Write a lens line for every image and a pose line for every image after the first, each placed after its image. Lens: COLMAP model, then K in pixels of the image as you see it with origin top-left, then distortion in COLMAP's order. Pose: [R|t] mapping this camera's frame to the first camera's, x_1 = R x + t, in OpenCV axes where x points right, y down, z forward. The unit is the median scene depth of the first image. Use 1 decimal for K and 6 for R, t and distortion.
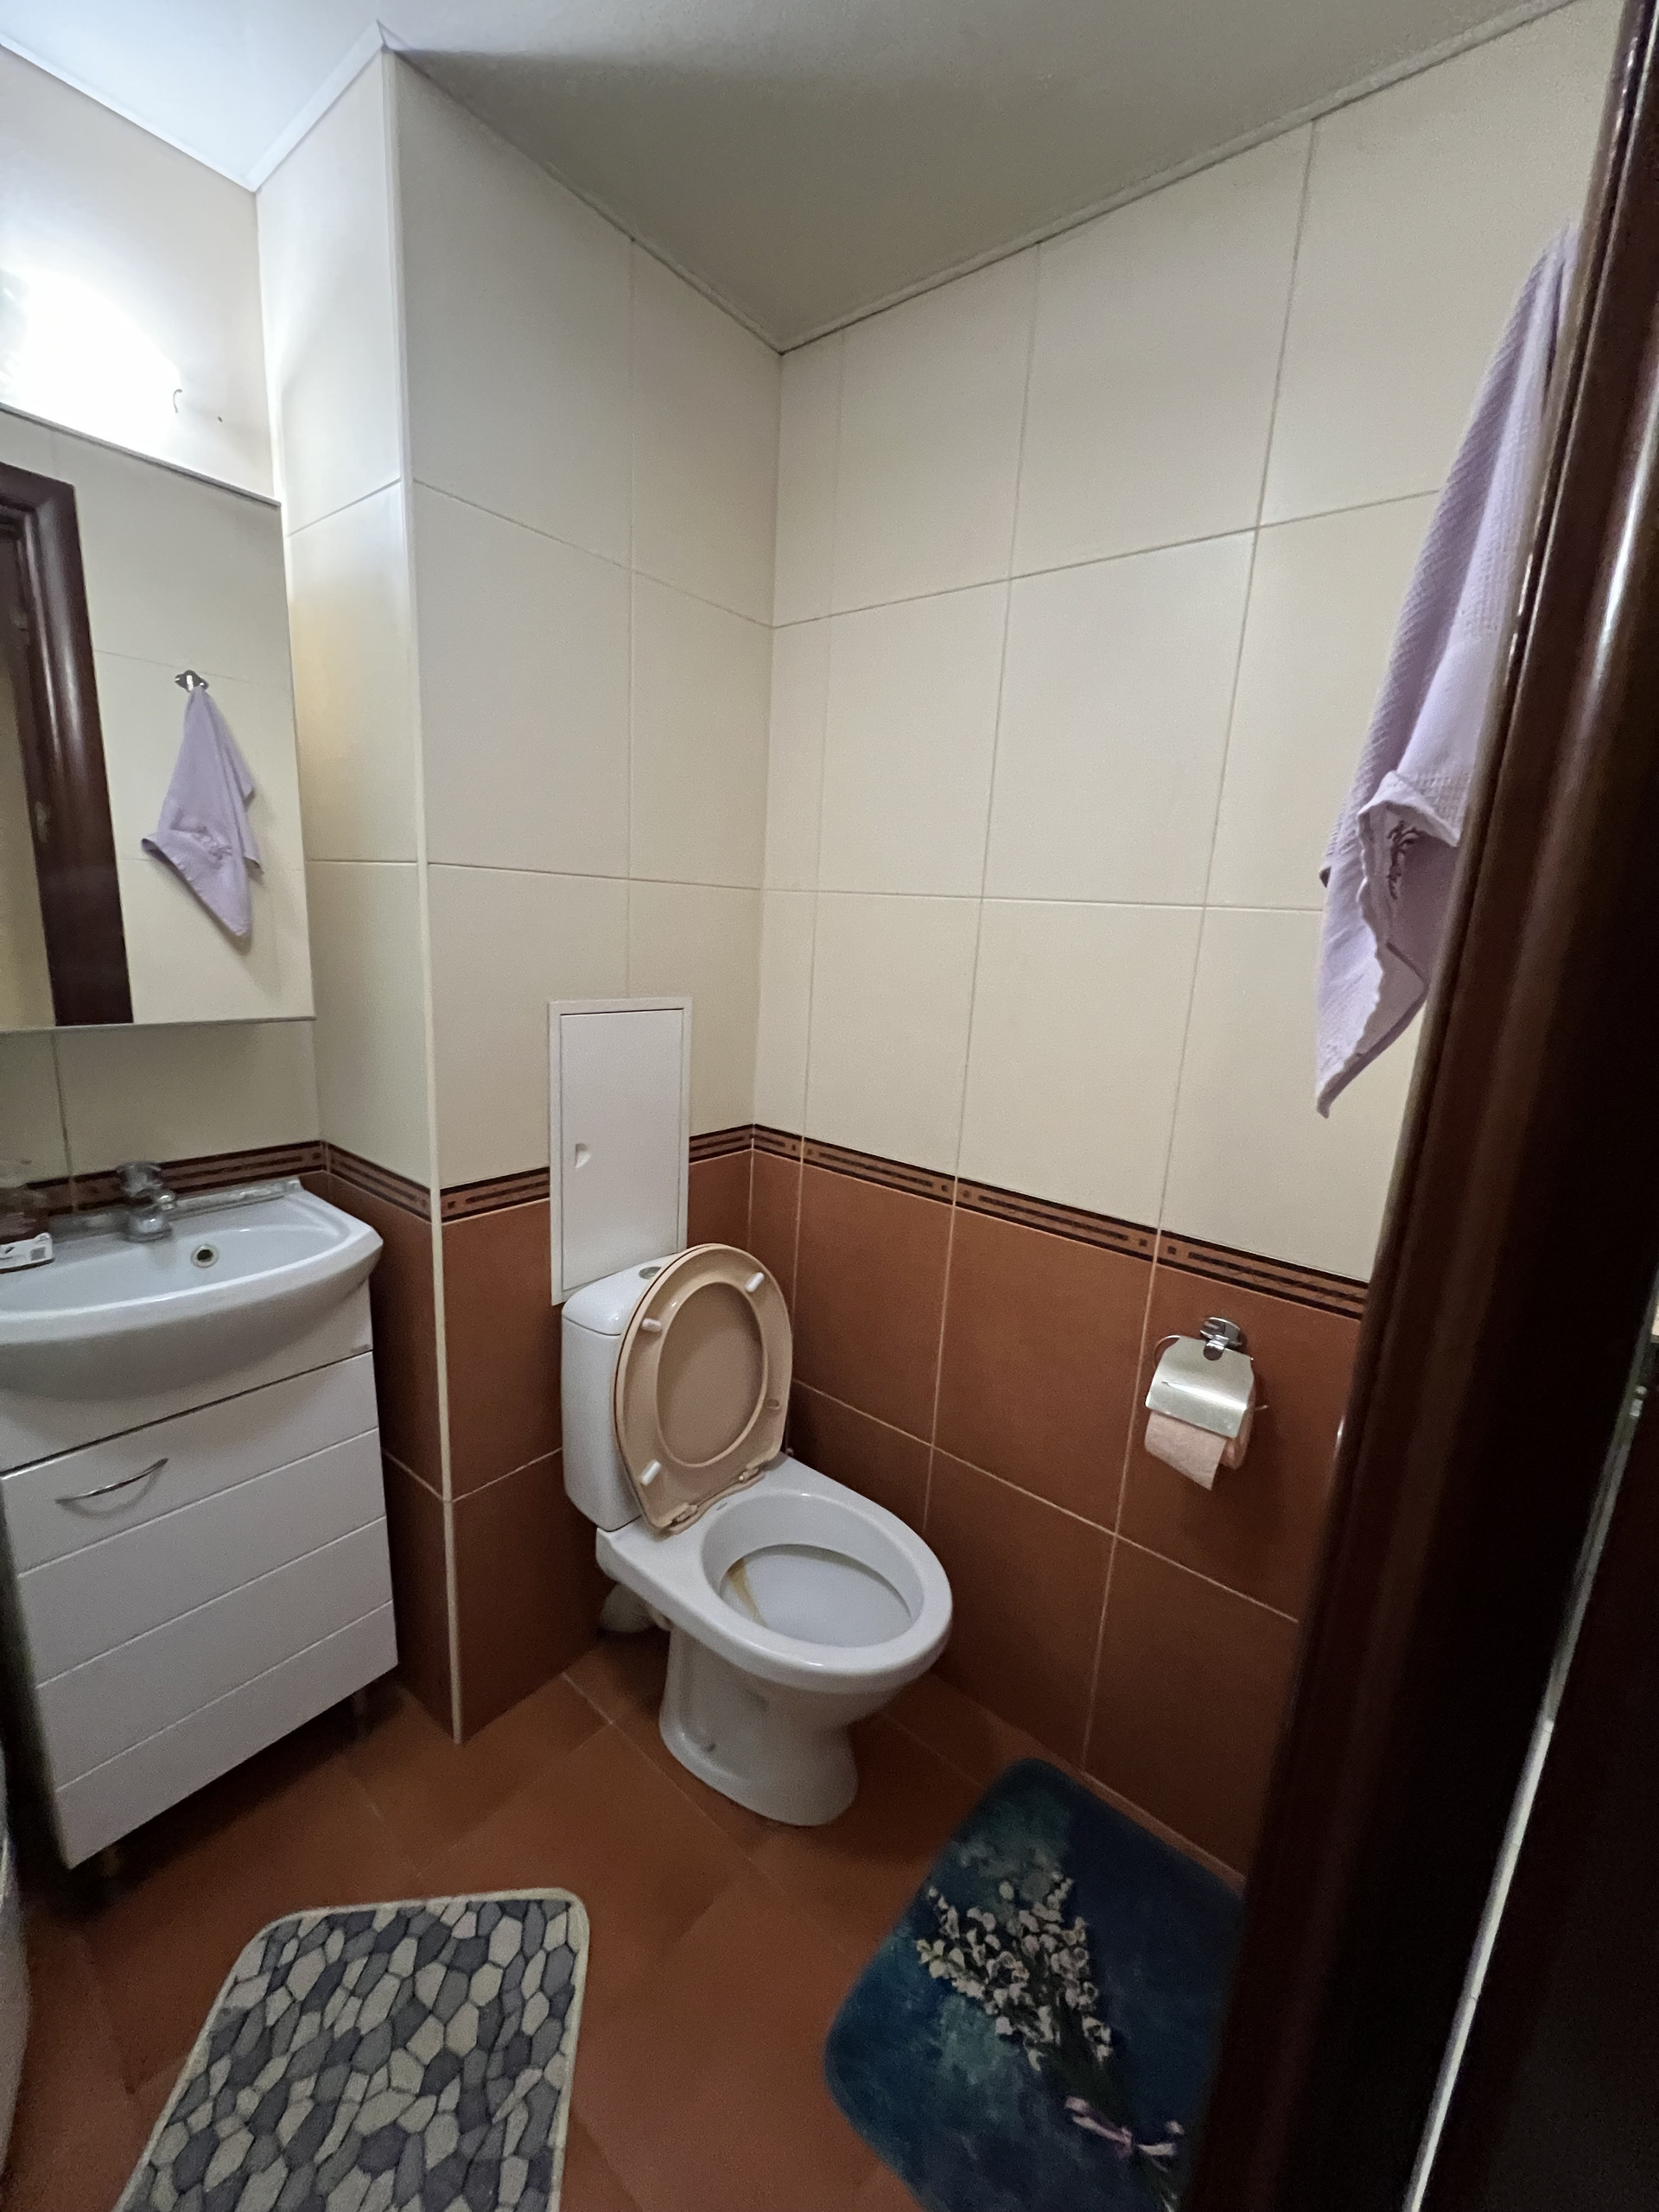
lens RADIAL K [[883.2, 0, 824.0], [0, 883.2, 1105.2], [0, 0, 1]] dist [-0.002536, 0.000017]
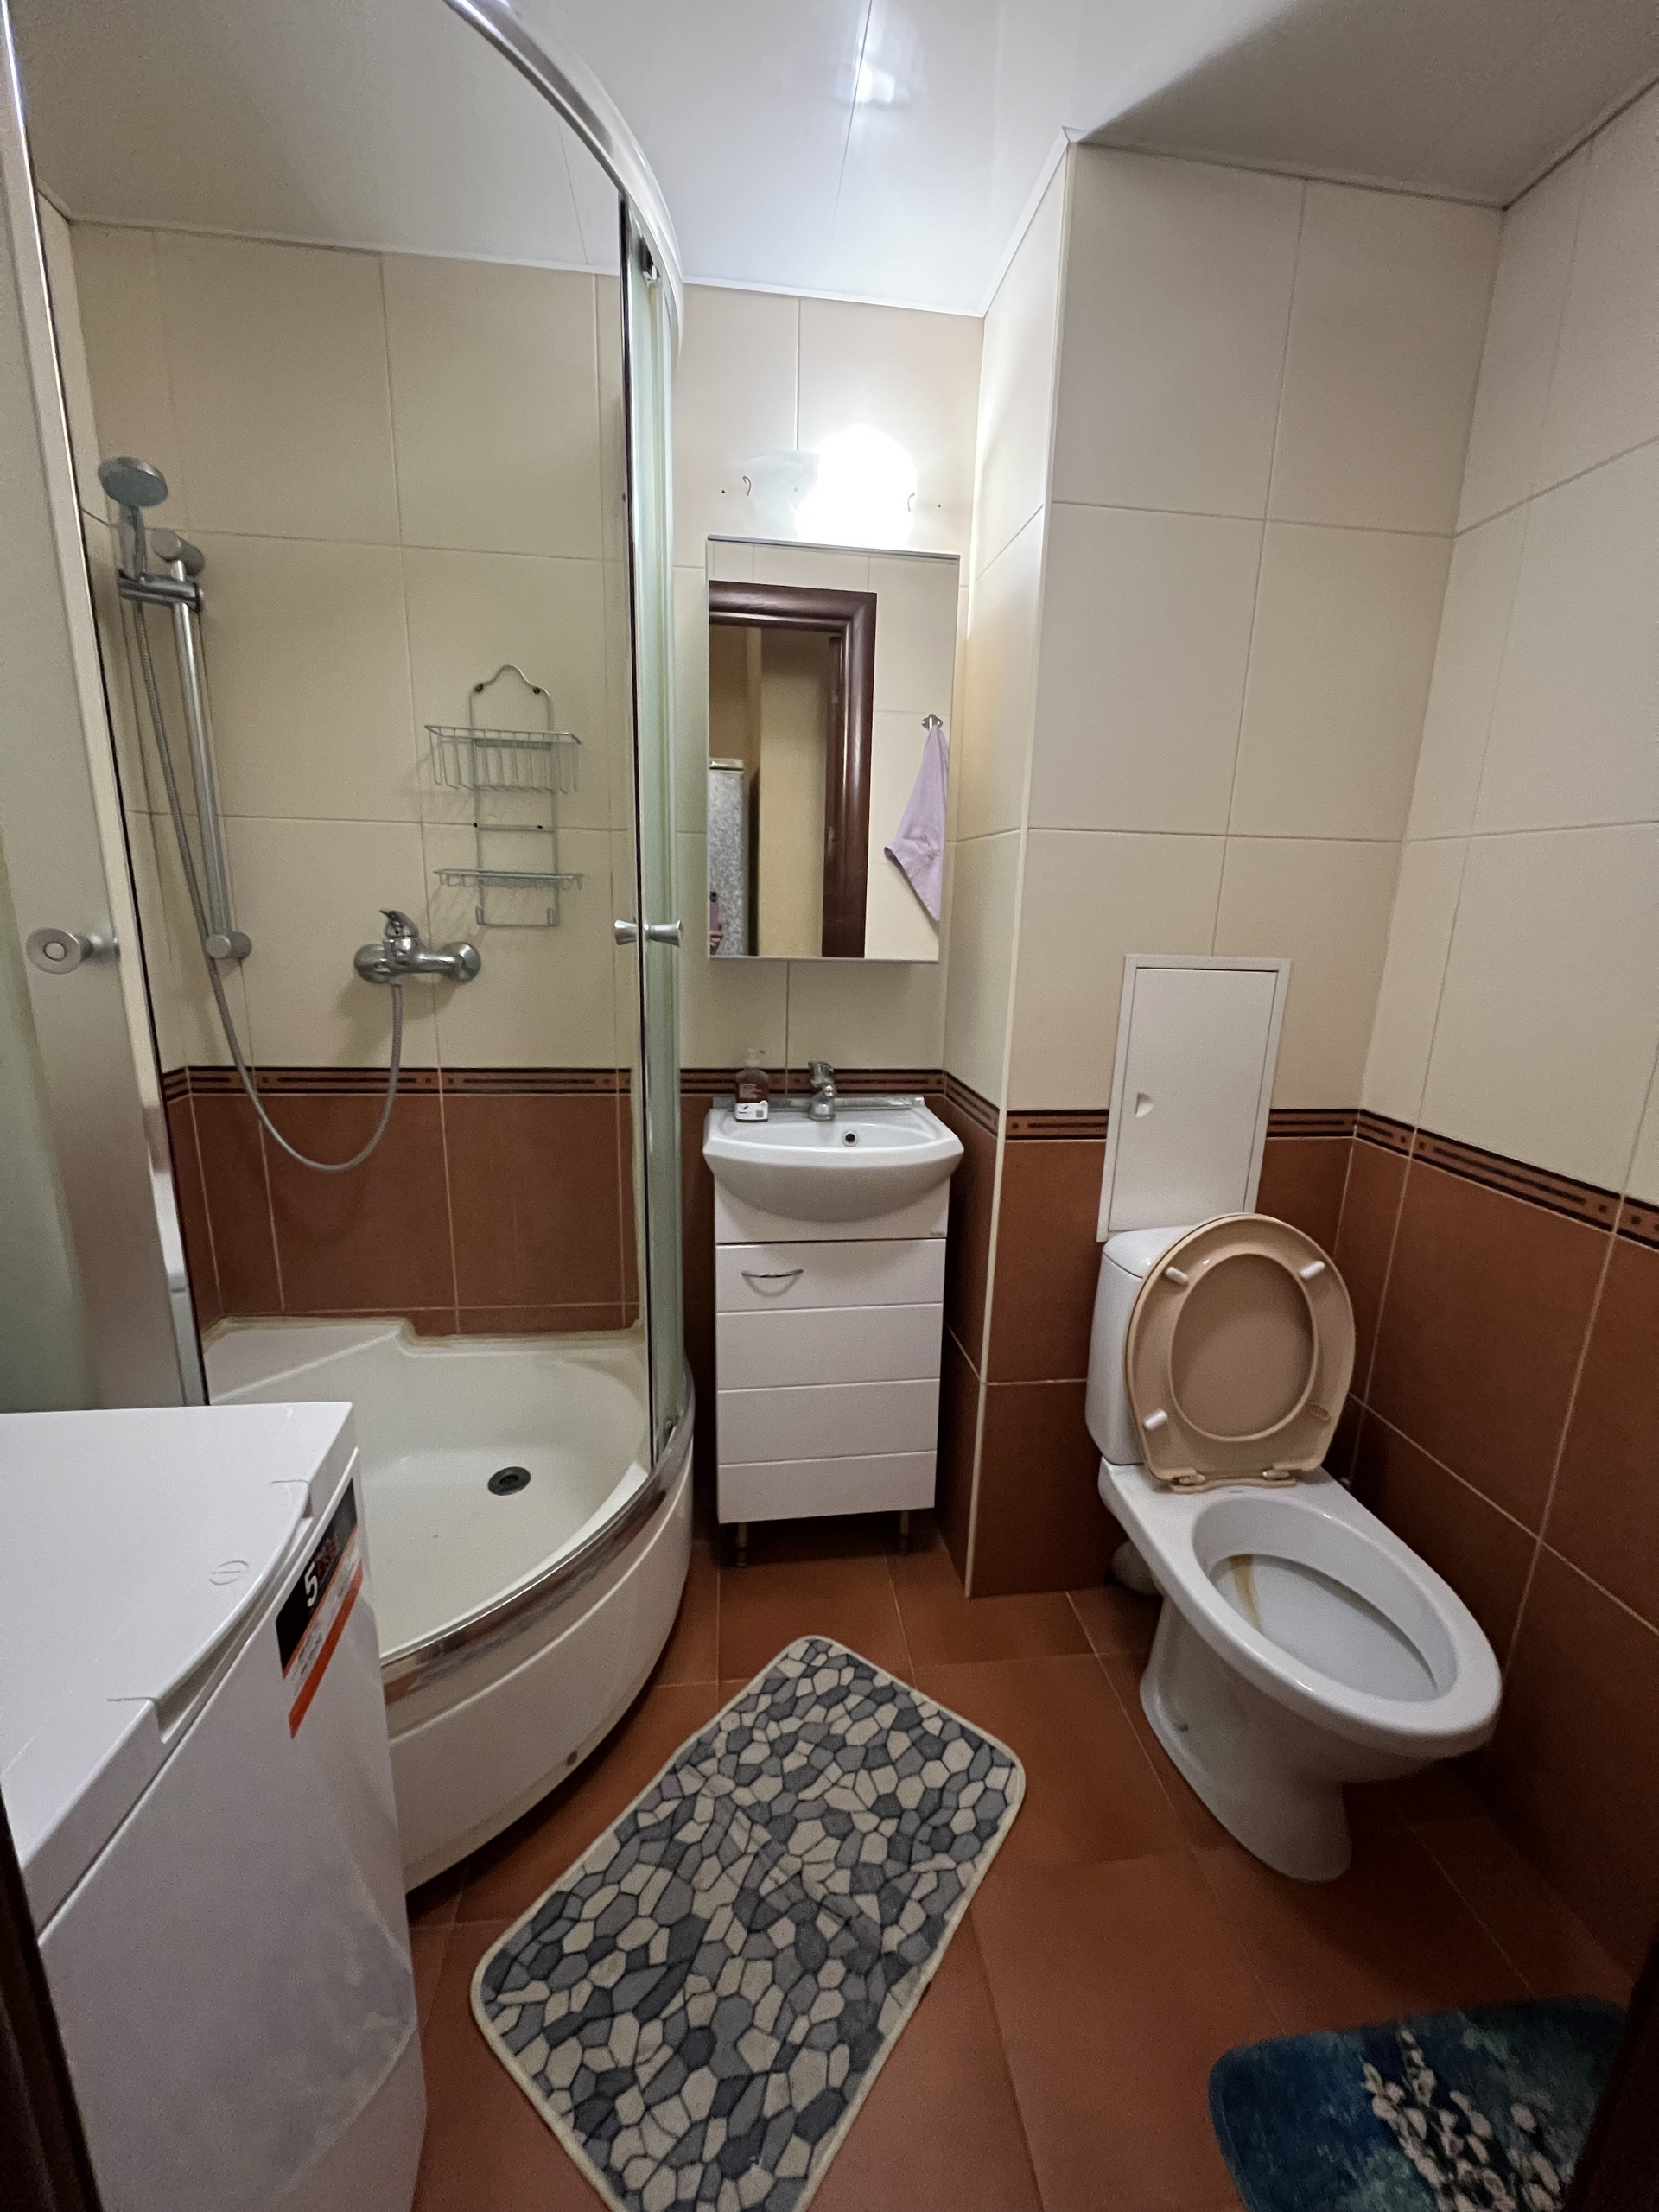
lens RADIAL K [[883.2, 0, 824.0], [0, 883.2, 1105.2], [0, 0, 1]] dist [-0.002536, 0.000017]
pose [[0.723809, 0.120035, -0.679480, 0.182004], [-0.131620, 0.990689, 0.034805, 0.078894], [0.677331, 0.064241, 0.732868, -0.021593]]
